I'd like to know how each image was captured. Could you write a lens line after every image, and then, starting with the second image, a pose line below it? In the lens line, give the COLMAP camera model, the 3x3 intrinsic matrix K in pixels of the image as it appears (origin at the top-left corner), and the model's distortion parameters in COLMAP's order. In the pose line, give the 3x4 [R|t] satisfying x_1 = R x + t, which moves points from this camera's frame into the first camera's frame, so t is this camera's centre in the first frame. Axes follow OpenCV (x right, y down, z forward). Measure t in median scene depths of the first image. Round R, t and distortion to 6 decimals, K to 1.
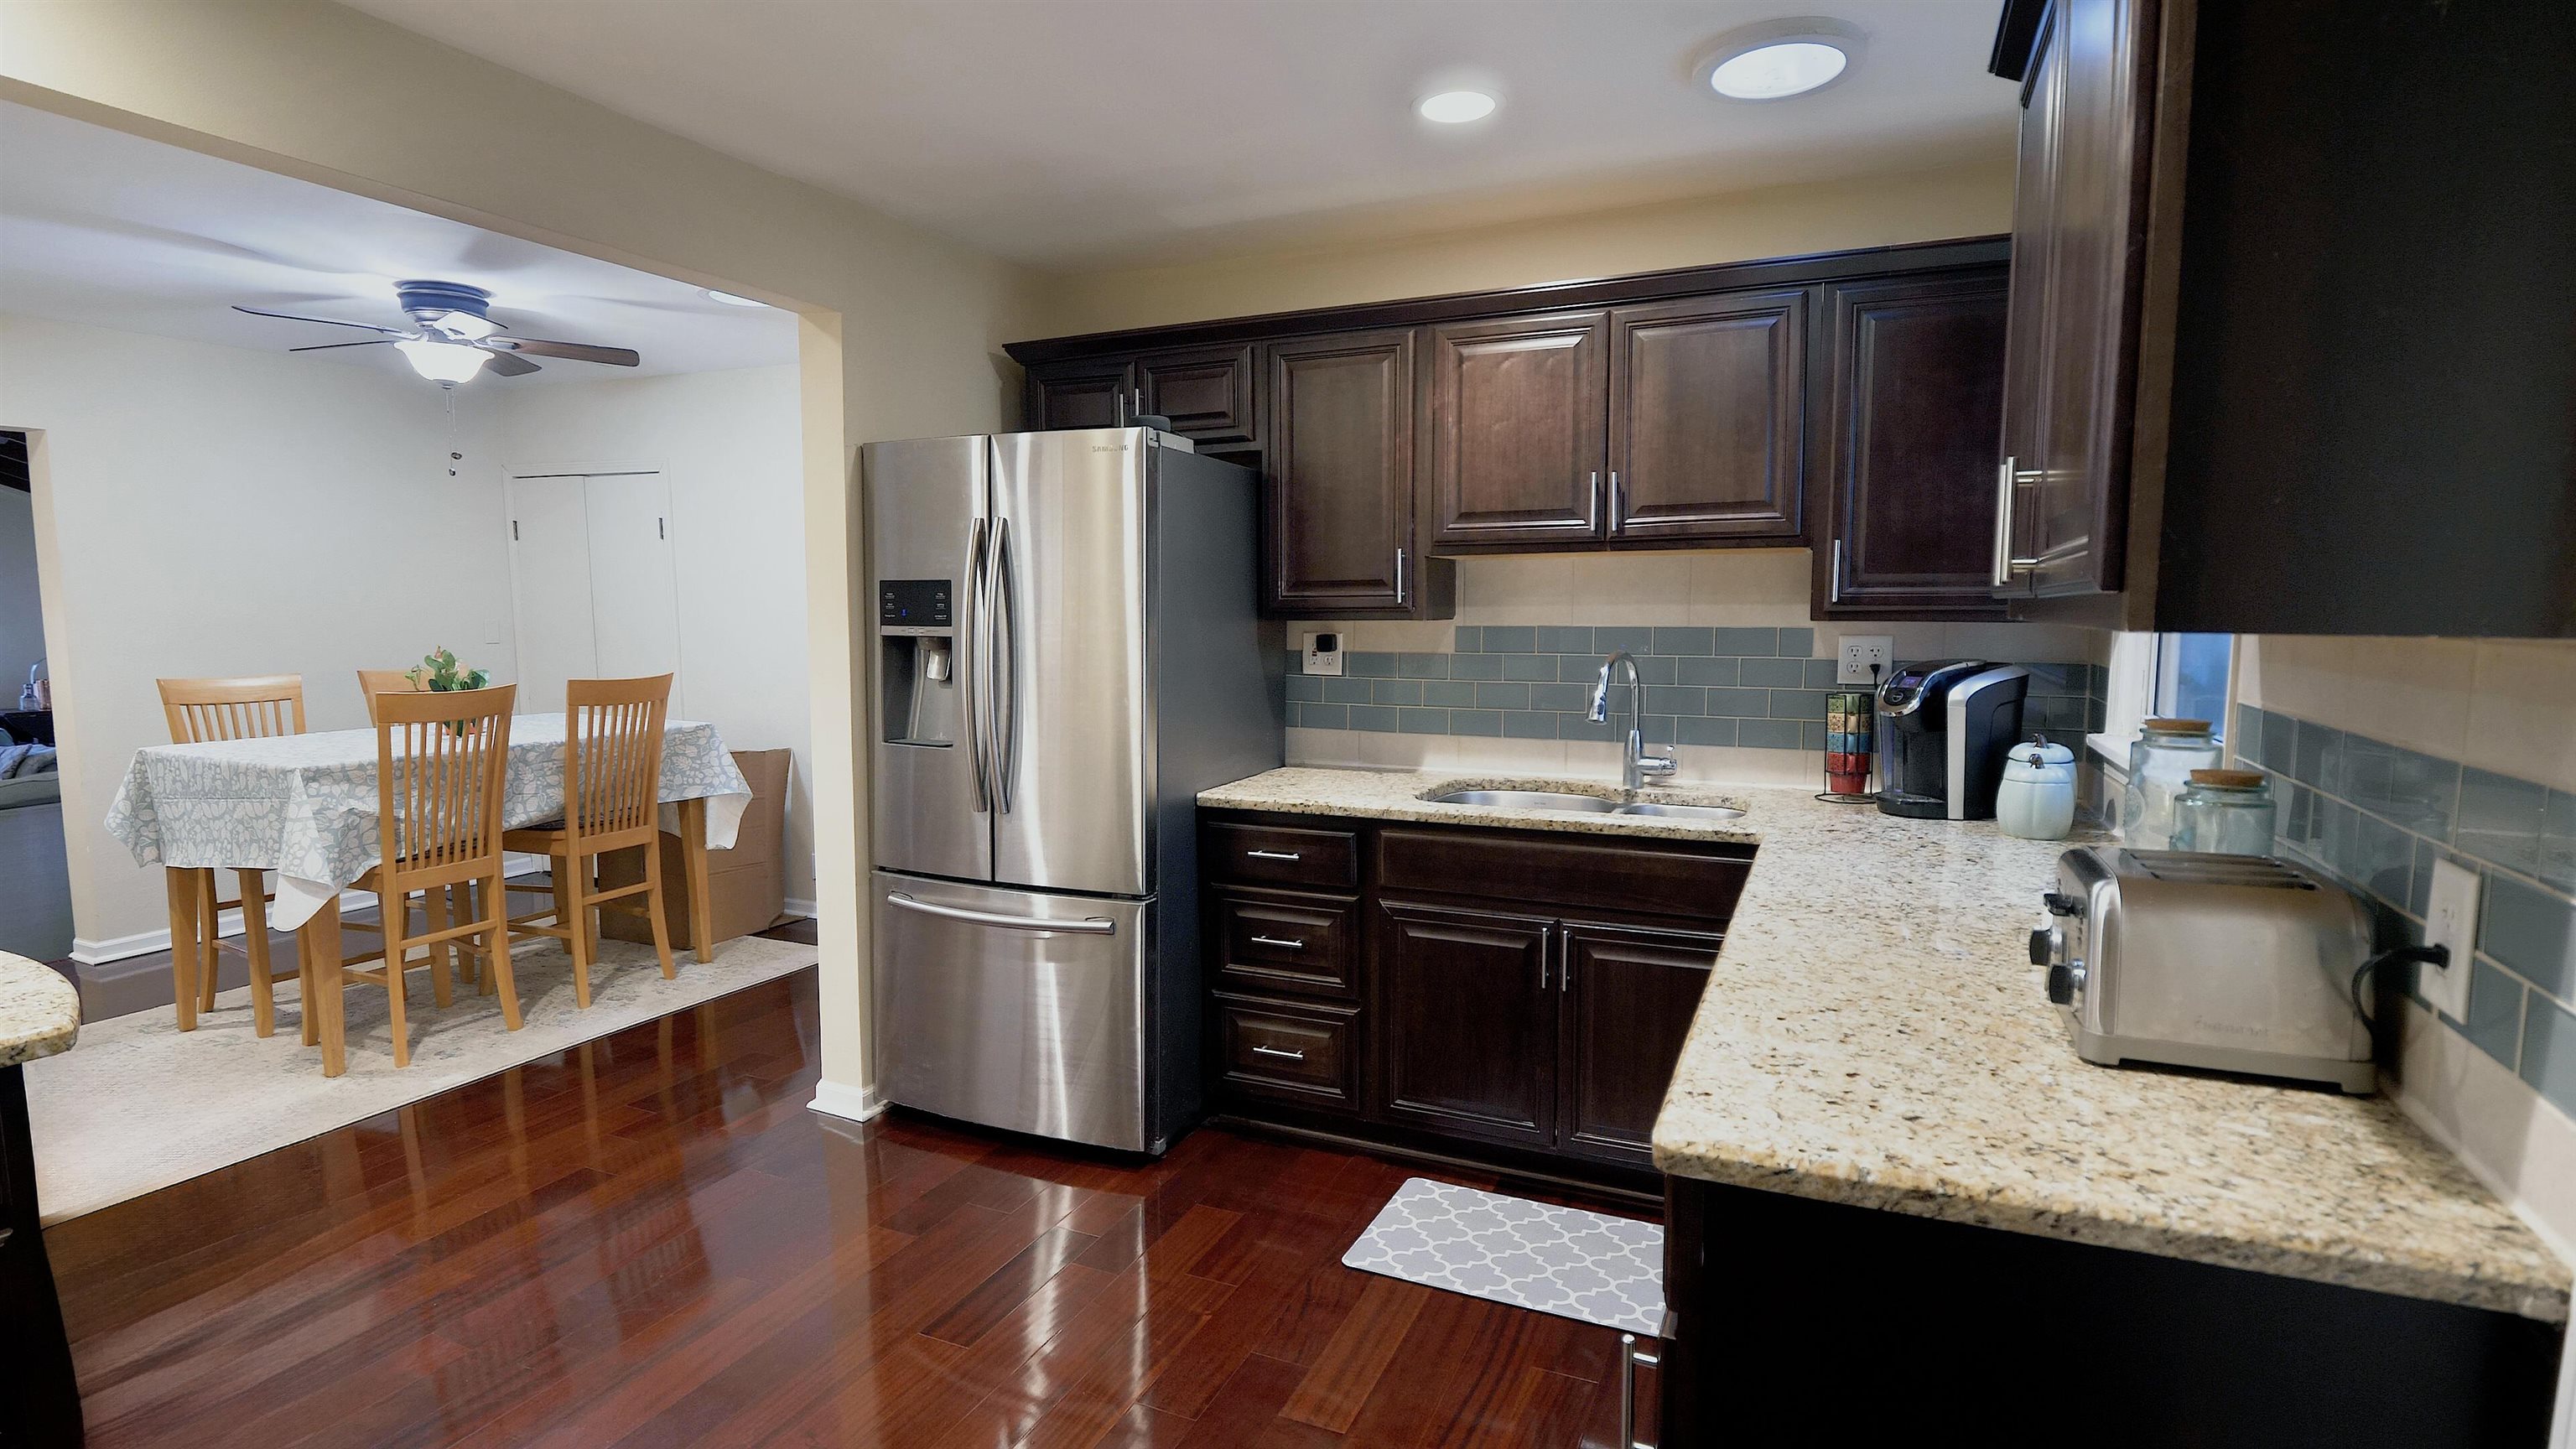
lens RADIAL K [[1258.7, 0, 1288.0], [0, 1258.7, 724.5], [0, 0, 1]] dist [-0.004971, -0.001919]
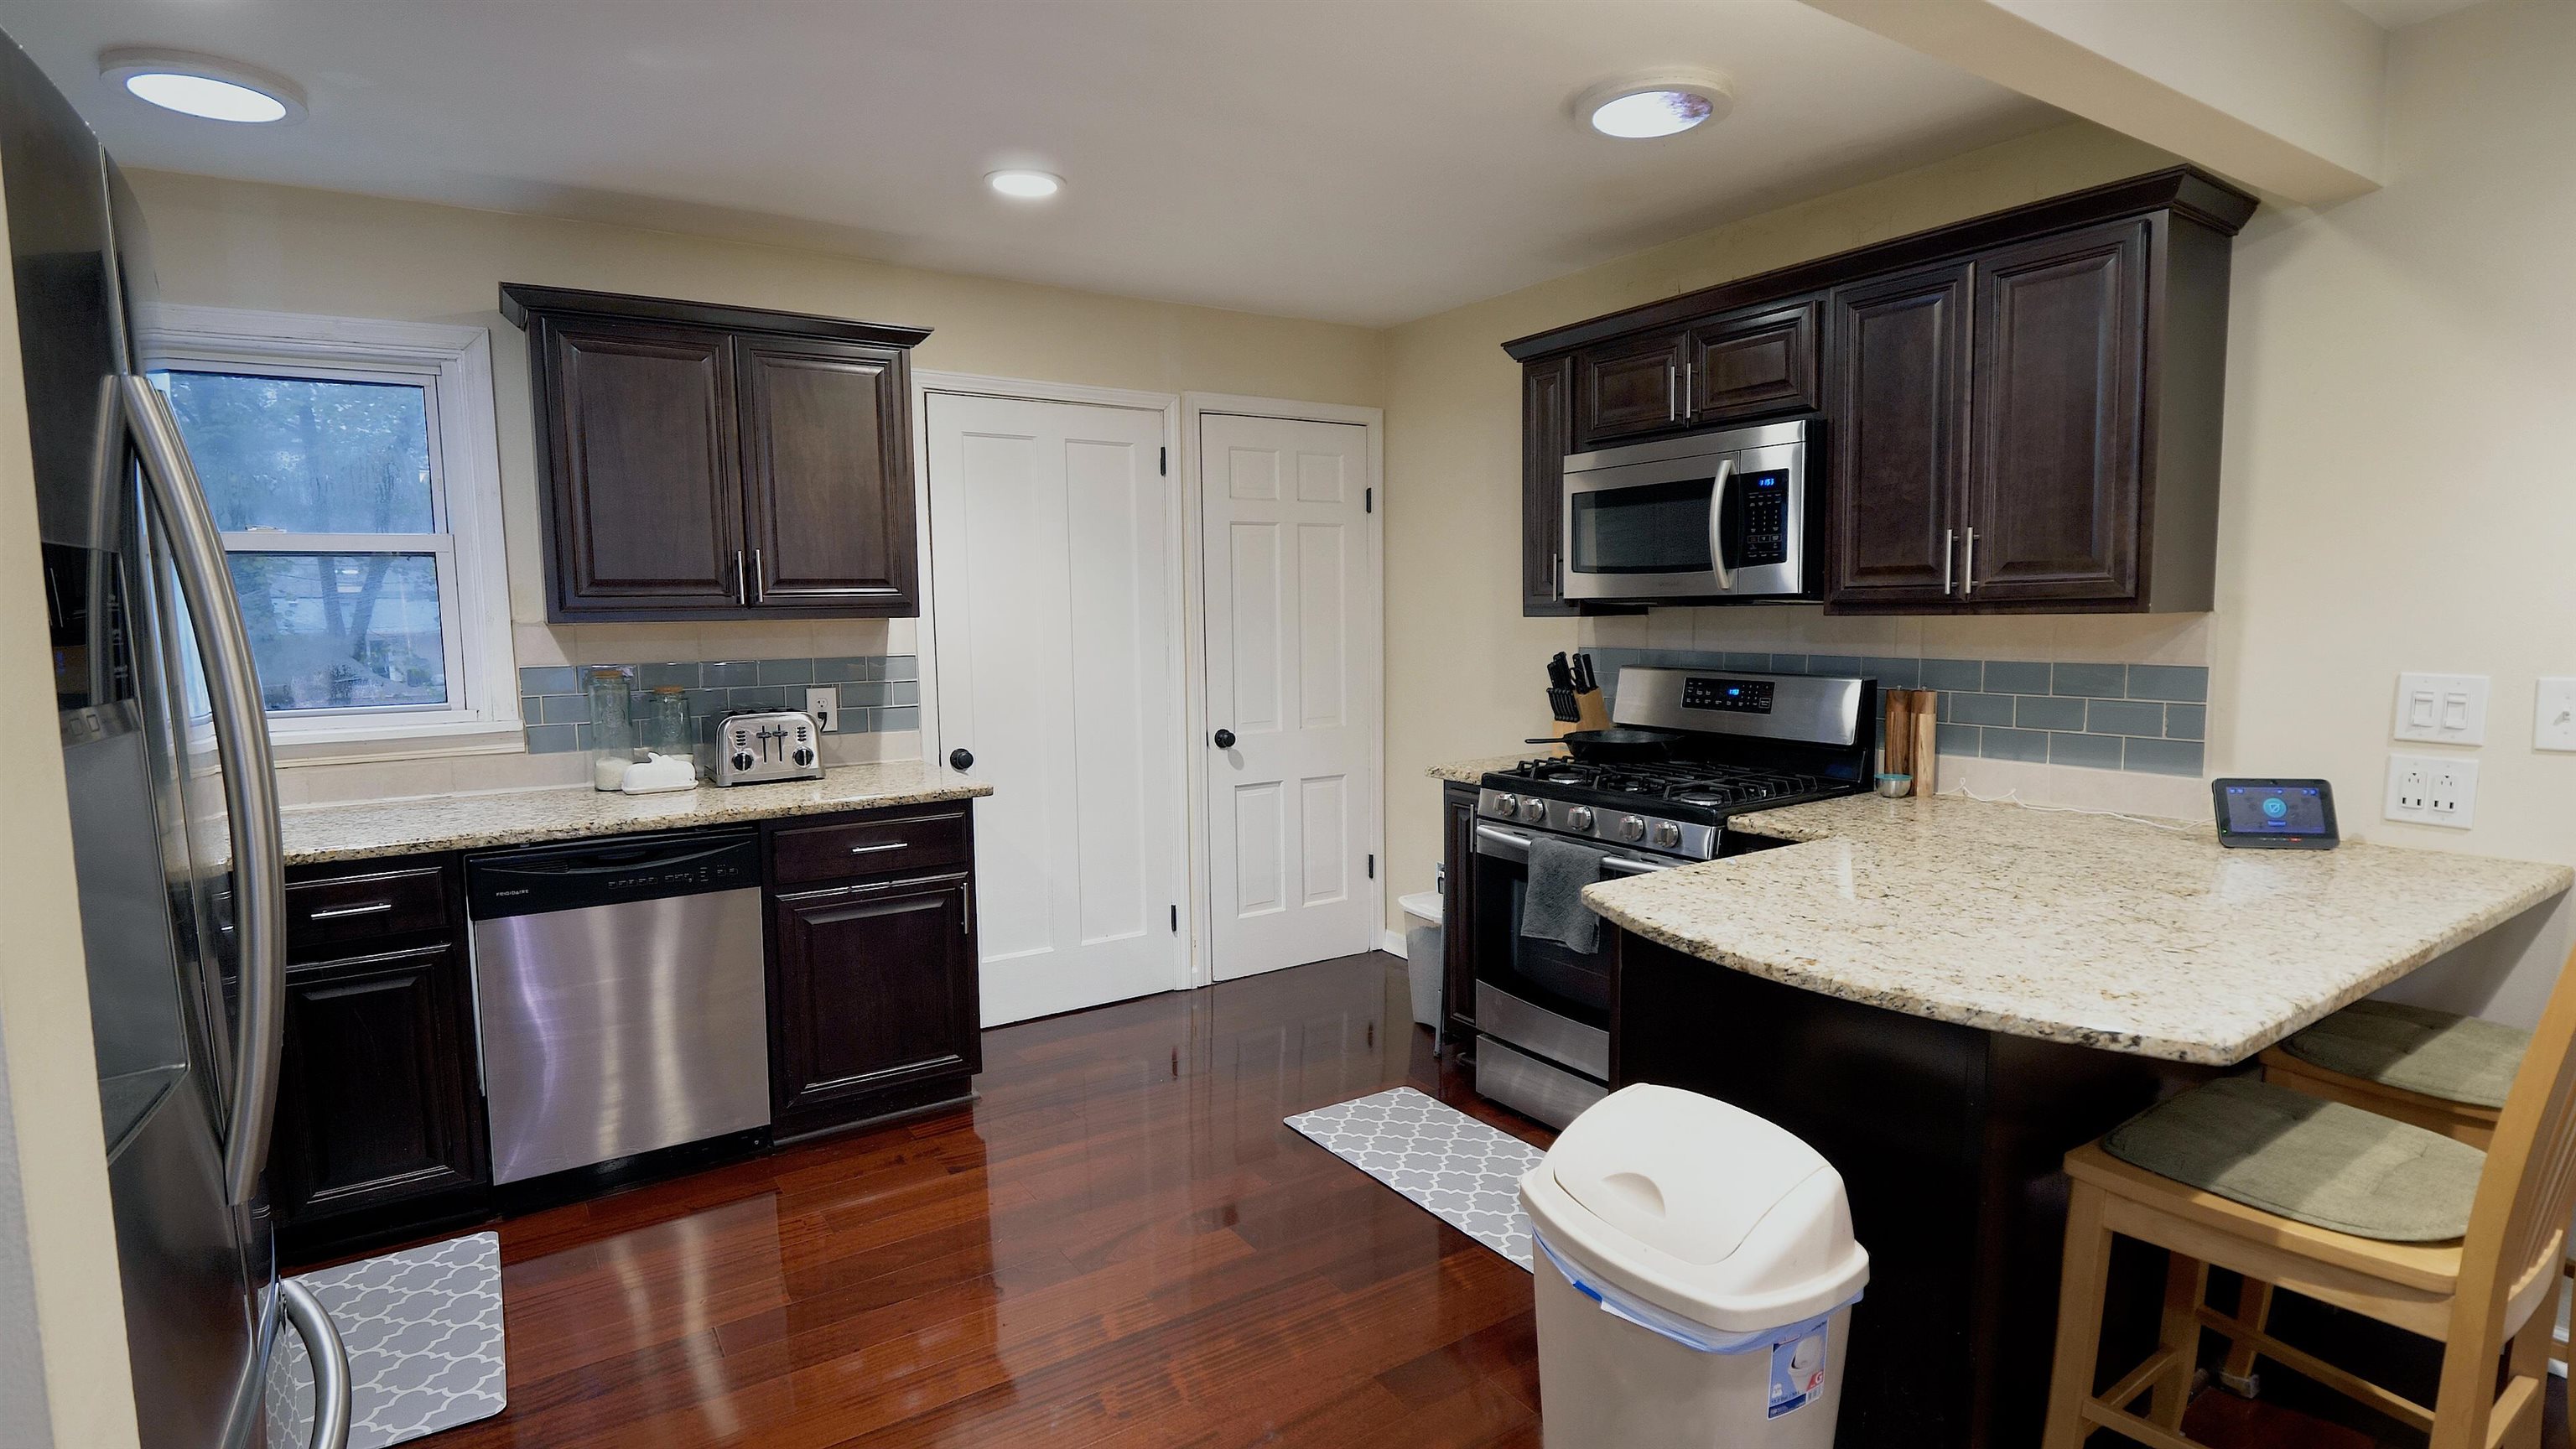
lens RADIAL K [[1260.3, 0, 1288.0], [0, 1260.3, 724.5], [0, 0, 1]] dist [0.001273, -0.012090]
pose [[-0.841884, -0.043345, 0.537915, -0.651645], [0.066544, 0.980824, 0.183181, -0.116783], [-0.535540, 0.190012, -0.822856, 1.143704]]
